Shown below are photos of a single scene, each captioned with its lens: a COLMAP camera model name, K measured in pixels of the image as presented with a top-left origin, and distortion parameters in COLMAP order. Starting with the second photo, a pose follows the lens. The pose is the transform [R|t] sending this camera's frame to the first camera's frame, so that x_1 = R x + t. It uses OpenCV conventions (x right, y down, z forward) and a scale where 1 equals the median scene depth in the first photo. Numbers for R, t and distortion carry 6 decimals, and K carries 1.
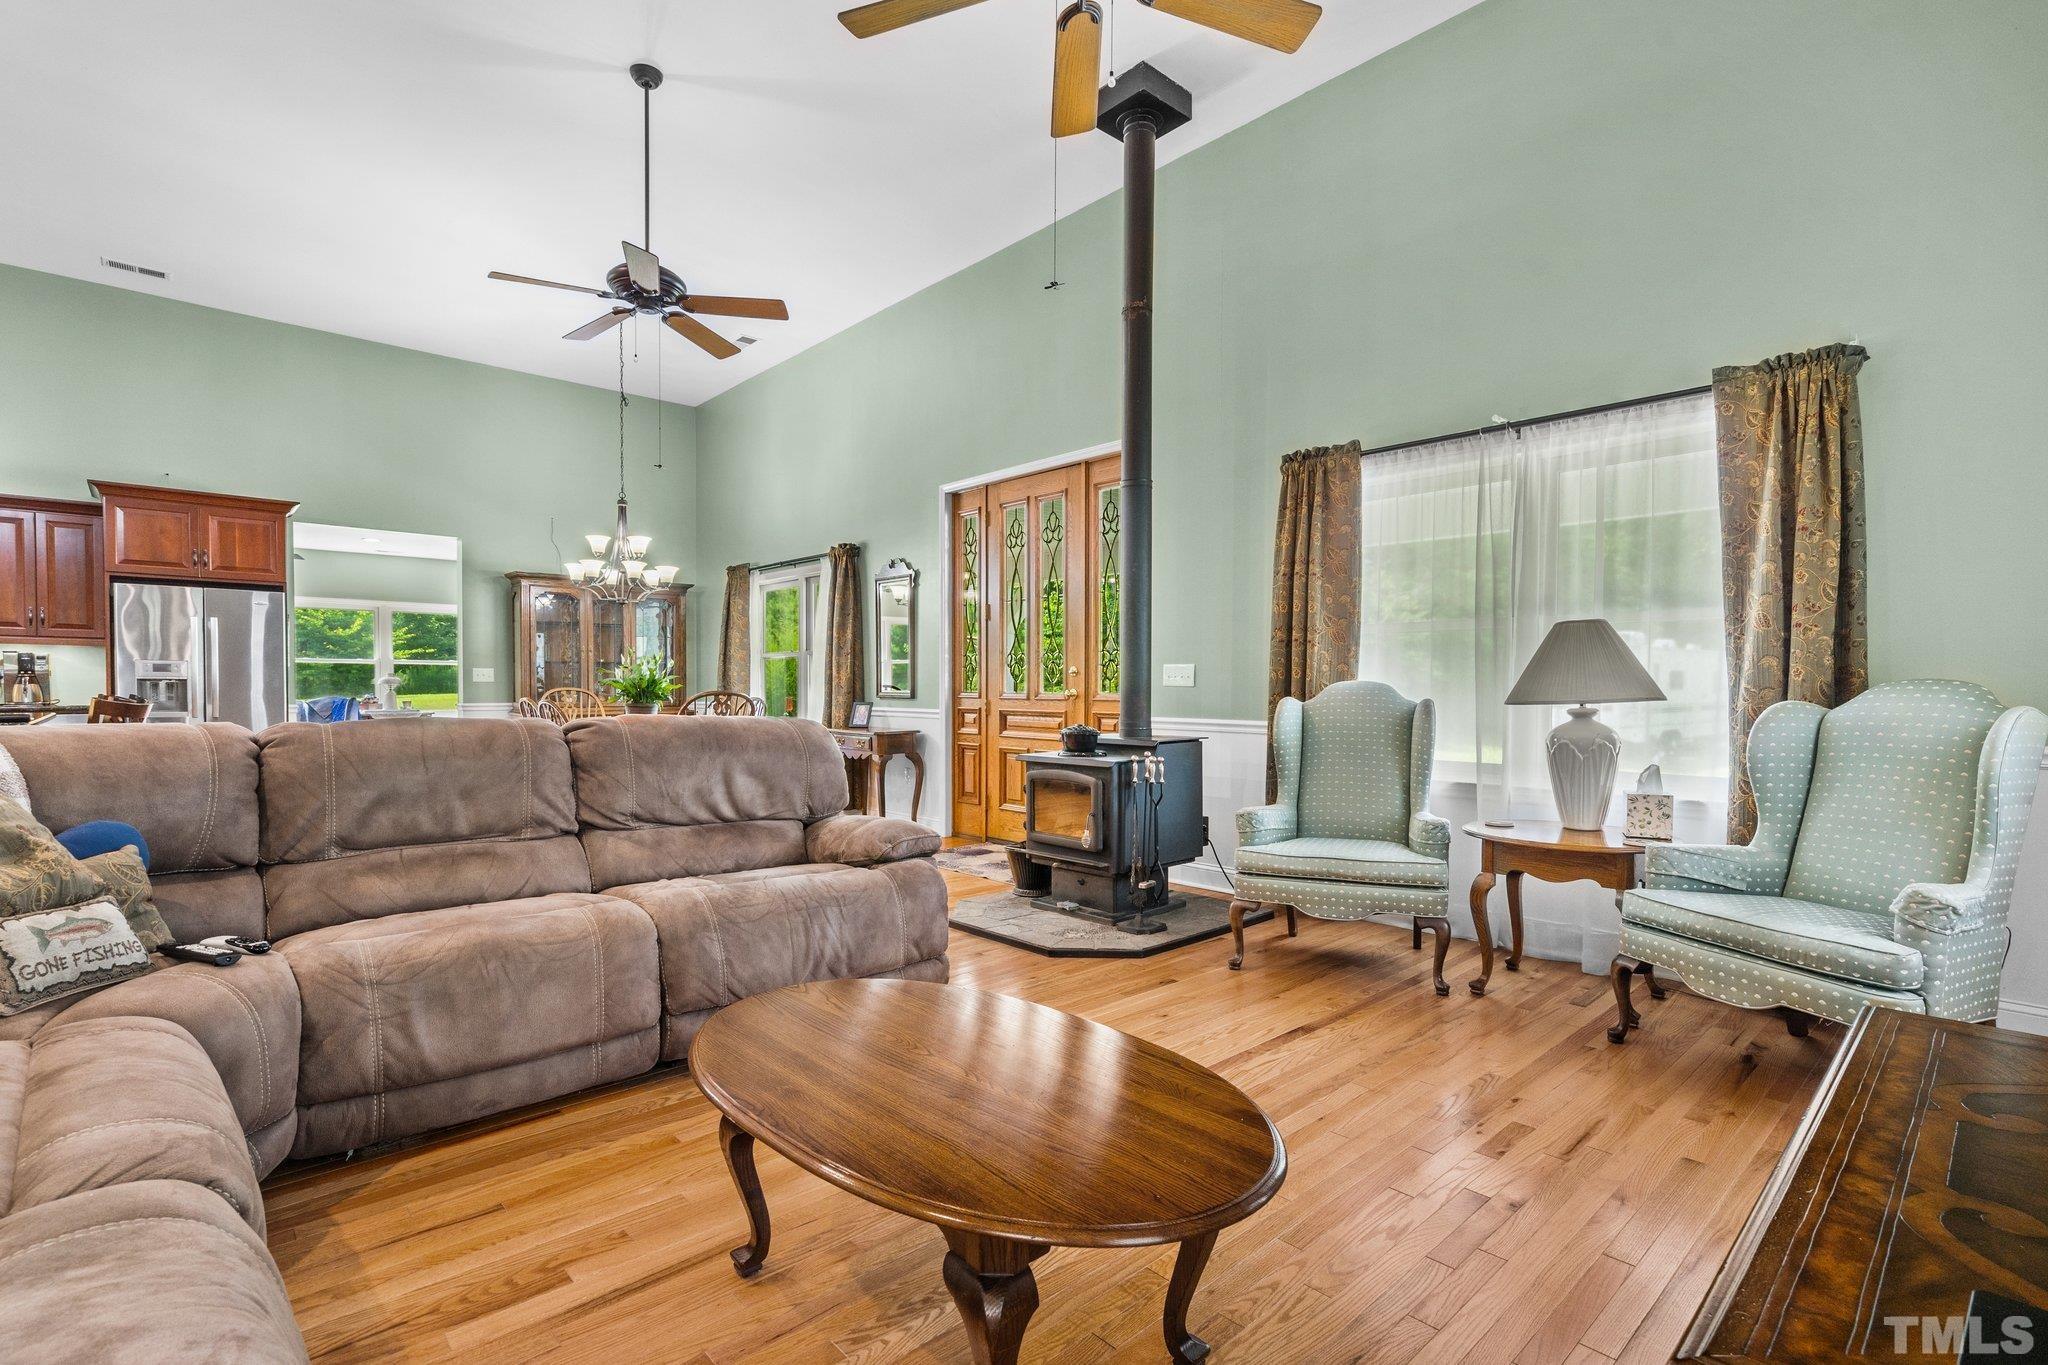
lens RADIAL K [[928.1, 0, 1030.5], [0, 928.1, 722.0], [0, 0, 1]] dist [0.000456, 0.000158]
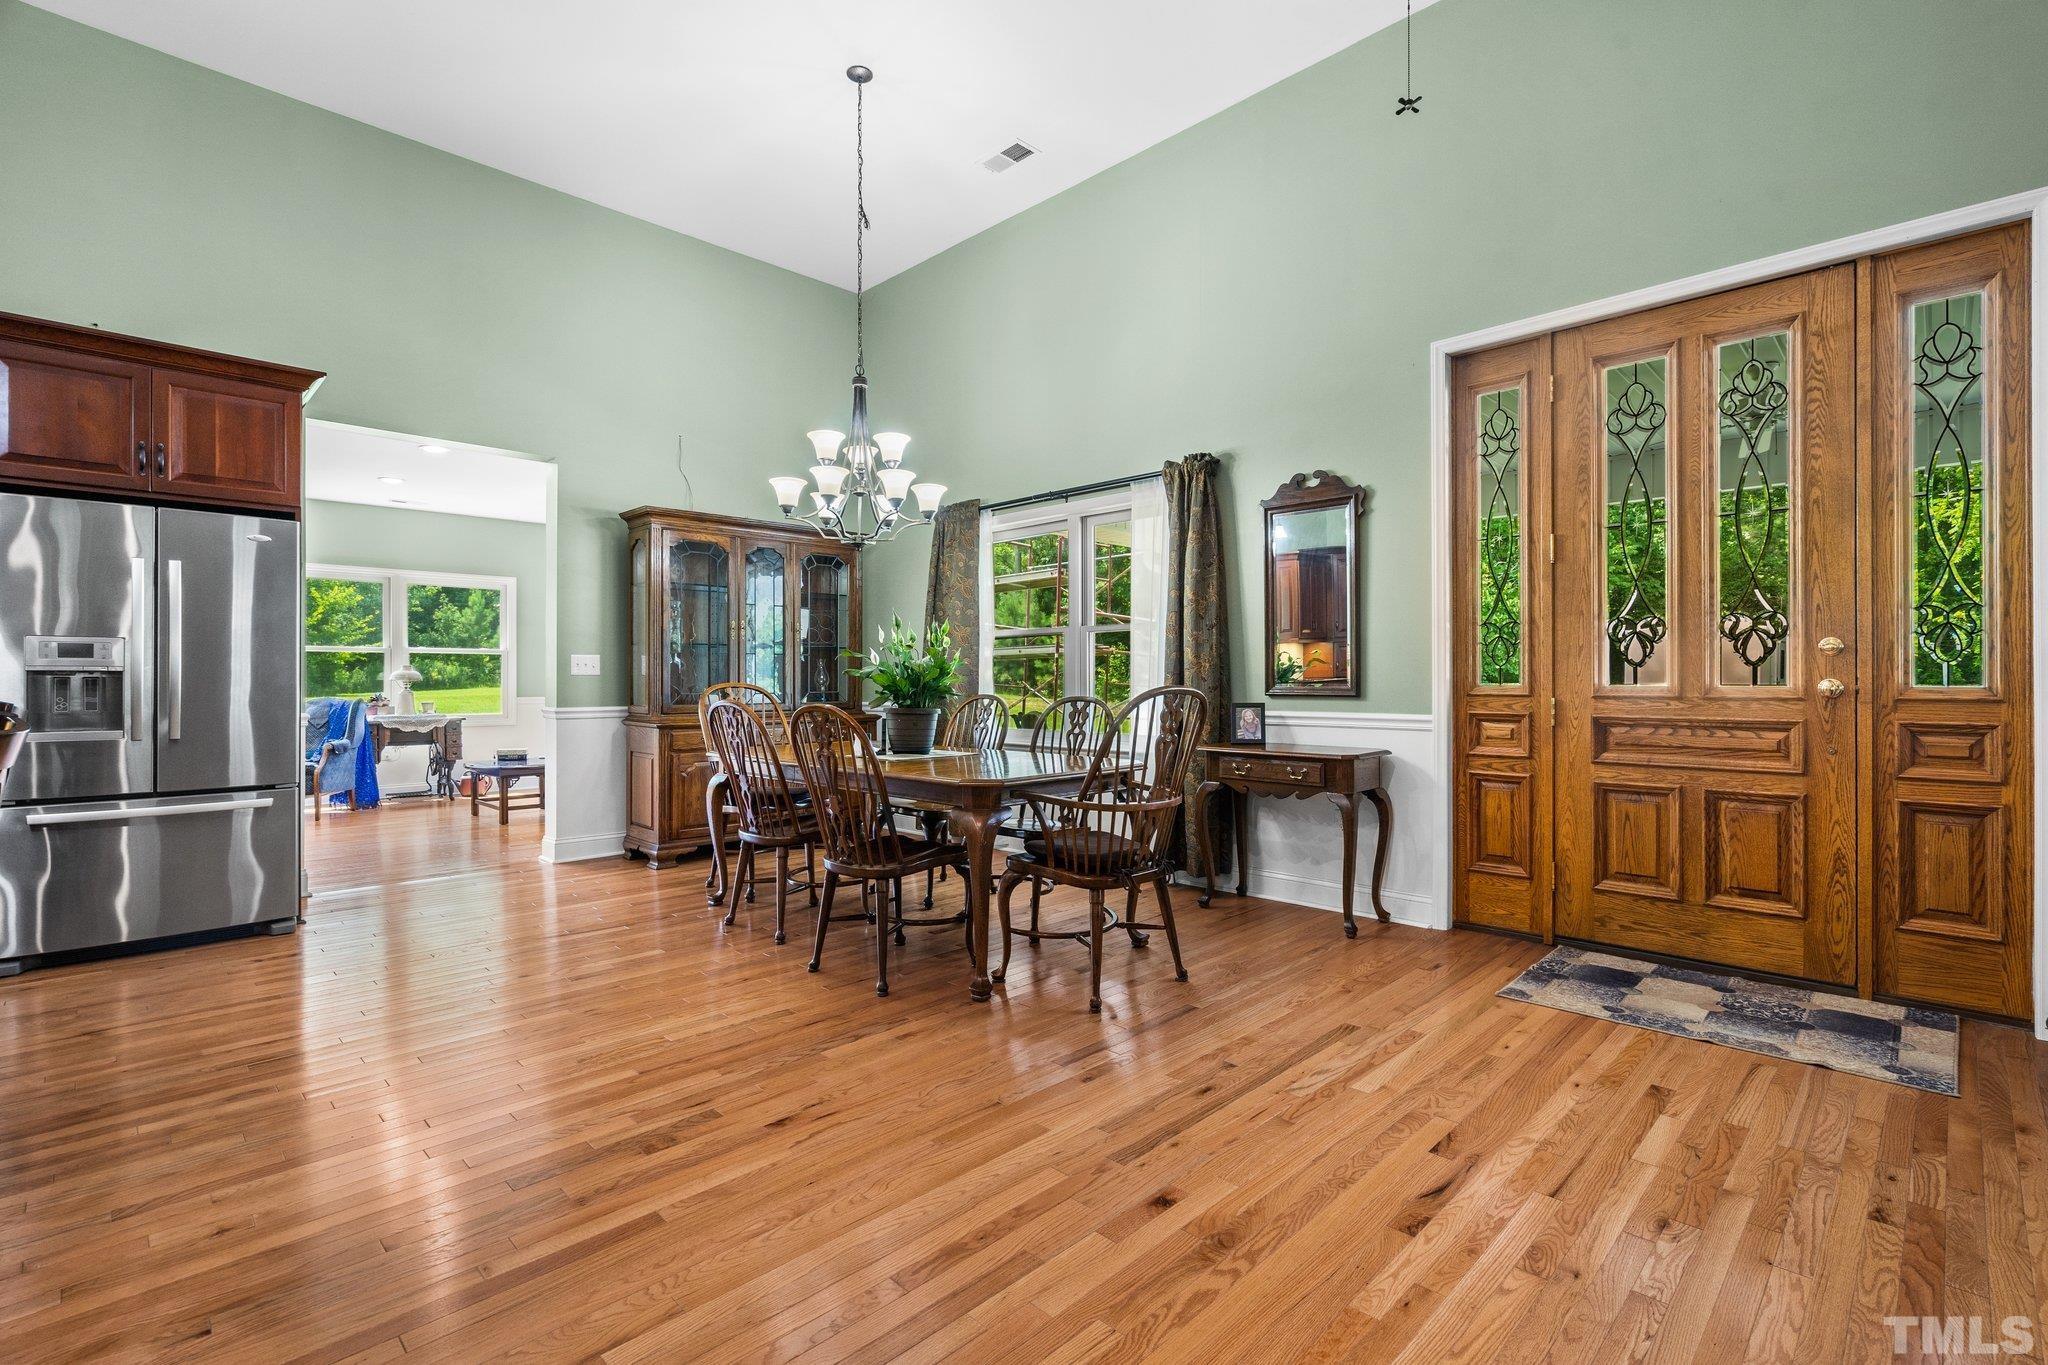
lens RADIAL K [[925.9, 0, 1029.3], [0, 925.9, 682.9], [0, 0, 1]] dist [-0.000166, 0.000481]
pose [[0.999087, -0.006586, 0.042201, -0.377116], [0.007989, 0.999418, -0.033153, -0.016062], [-0.041958, 0.033460, 0.998559, 0.410505]]
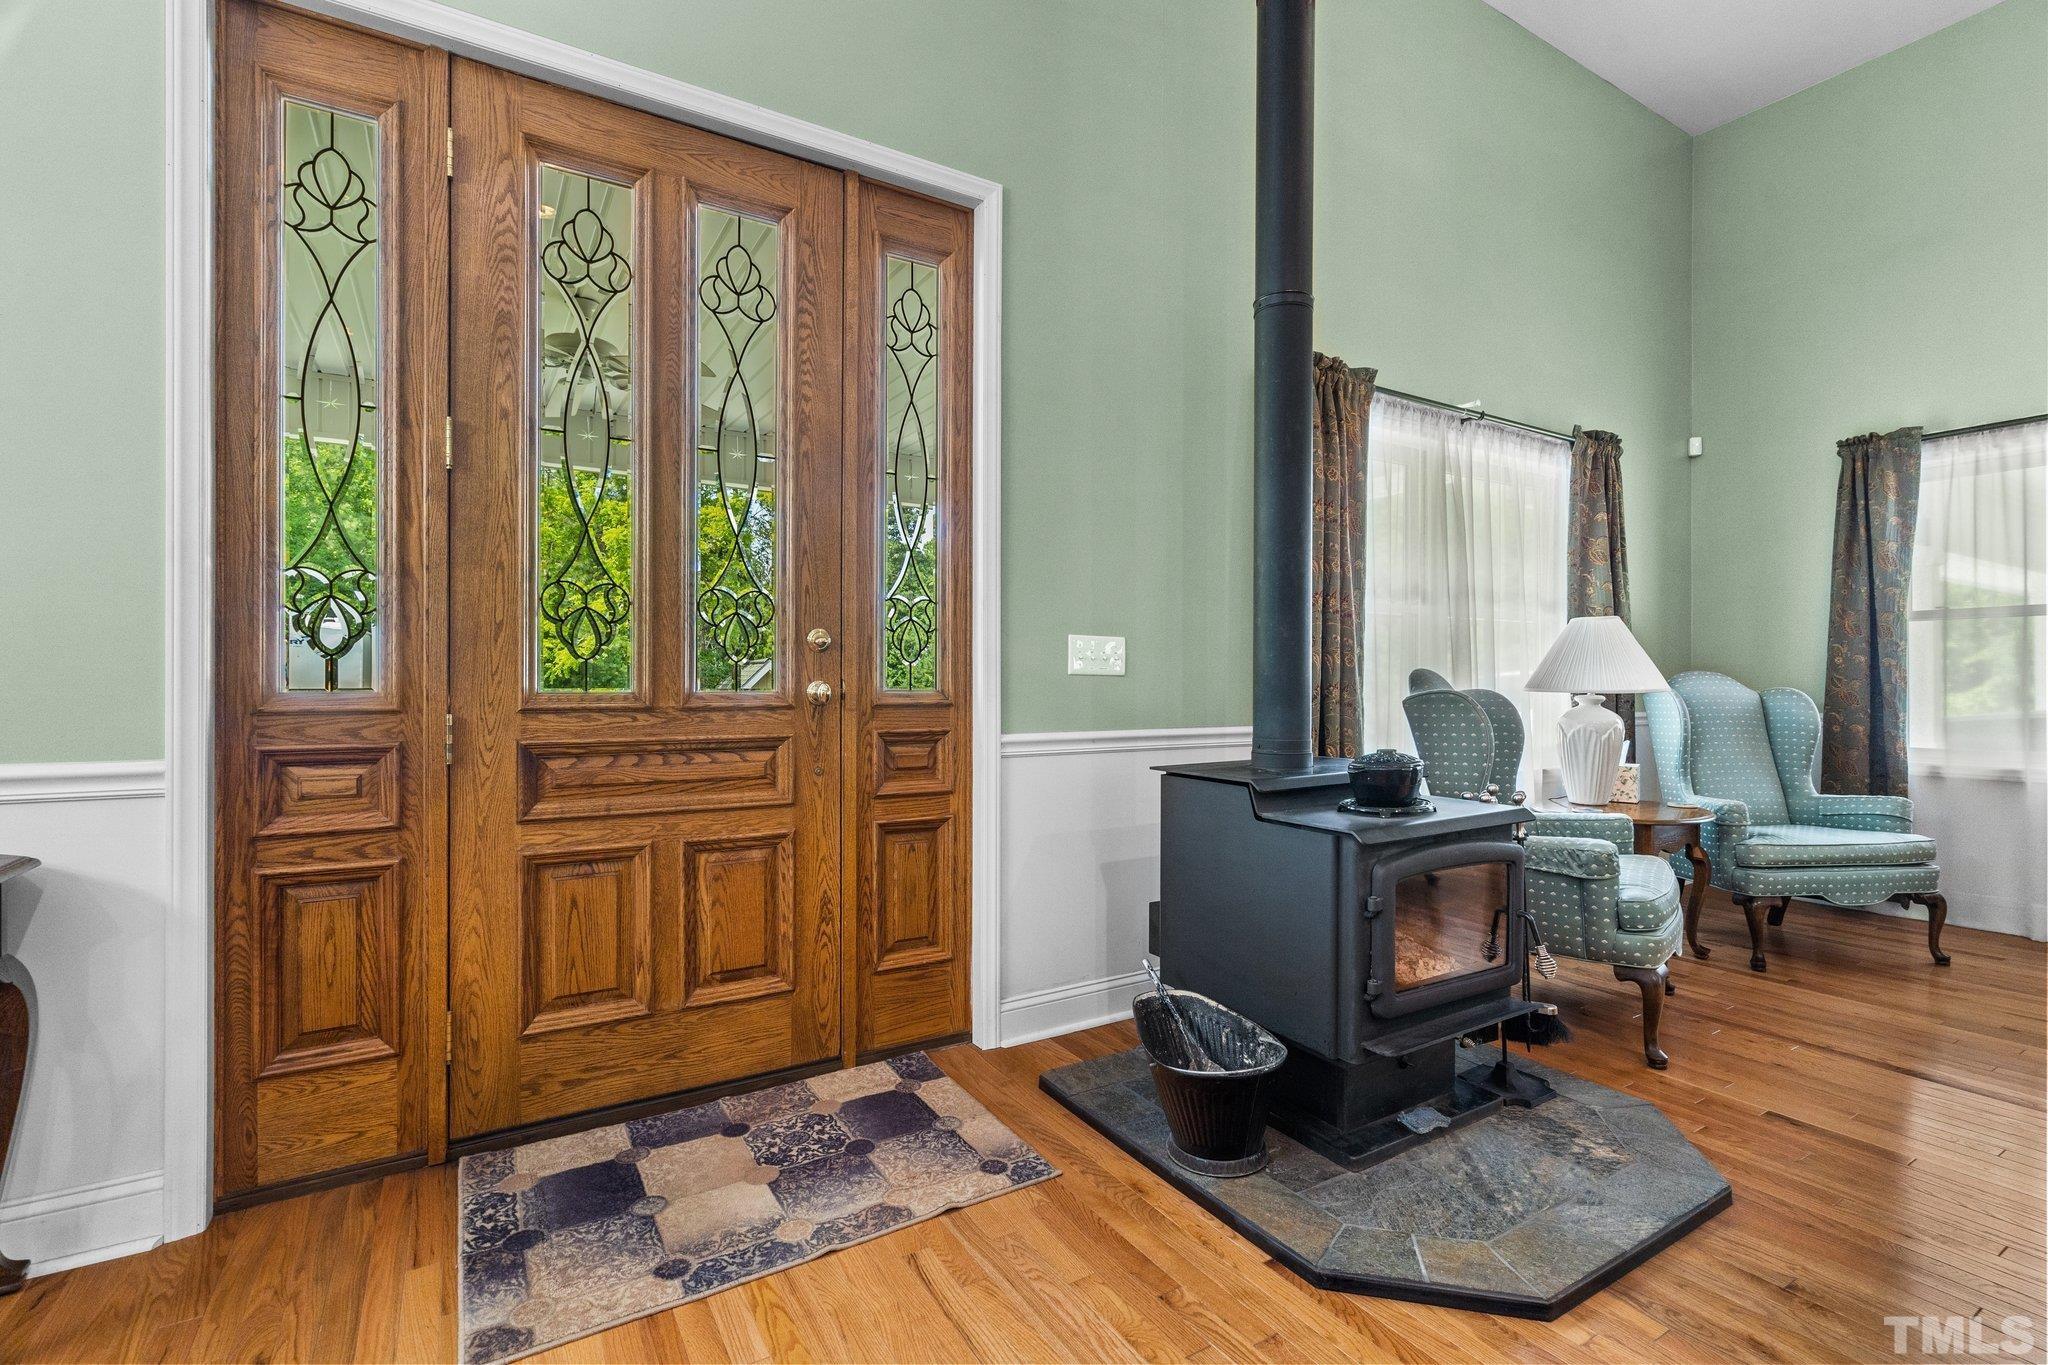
lens RADIAL K [[925.9, 0, 1029.3], [0, 925.9, 682.9], [0, 0, 1]] dist [-0.000166, 0.000481]
pose [[0.194688, -0.004922, 0.980853, -0.304589], [0.036523, 0.999330, -0.002235, -0.025501], [-0.980185, 0.036259, 0.194738, 0.698160]]
